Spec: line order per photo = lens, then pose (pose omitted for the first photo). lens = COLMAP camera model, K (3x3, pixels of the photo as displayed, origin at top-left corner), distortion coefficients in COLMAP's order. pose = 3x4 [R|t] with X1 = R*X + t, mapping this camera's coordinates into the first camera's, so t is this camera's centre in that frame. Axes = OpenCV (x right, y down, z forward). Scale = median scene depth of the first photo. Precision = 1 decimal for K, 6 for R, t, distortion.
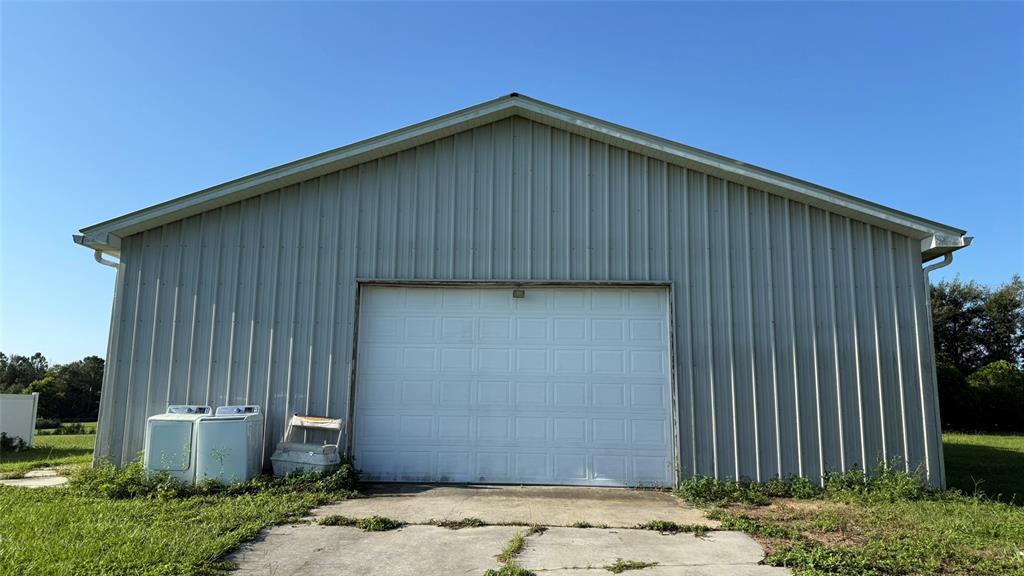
lens RADIAL K [[702.0, 0, 512.0], [0, 702.0, 288.0], [0, 0, 1]] dist [0.118491, -0.162442]
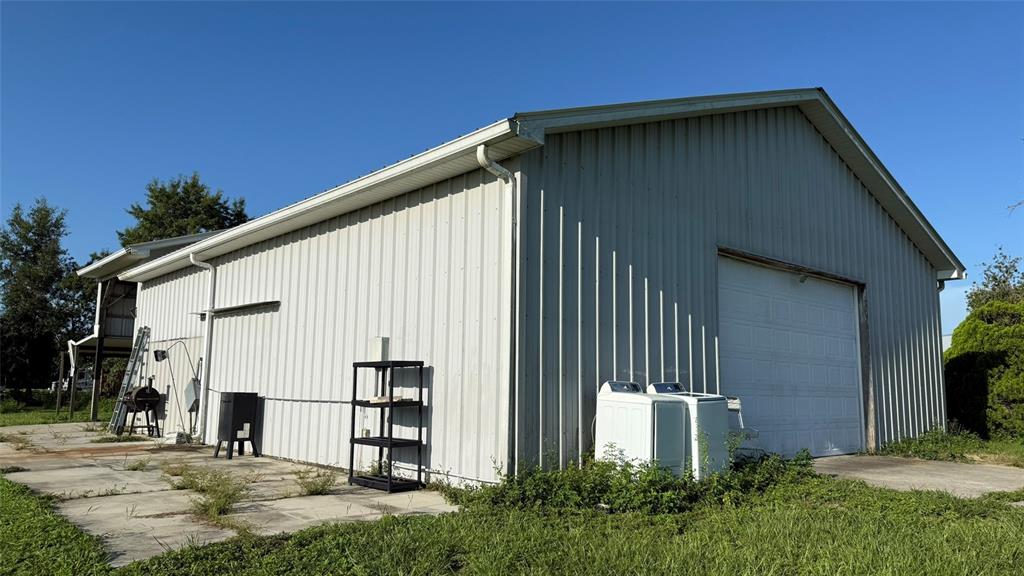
lens RADIAL K [[702.0, 0, 512.0], [0, 702.0, 288.0], [0, 0, 1]] dist [0.118491, -0.162442]
pose [[0.730319, 0.094954, 0.676475, -1.027400], [-0.107778, 0.993905, -0.023154, 0.093650], [-0.674551, -0.056000, 0.736102, 0.515999]]
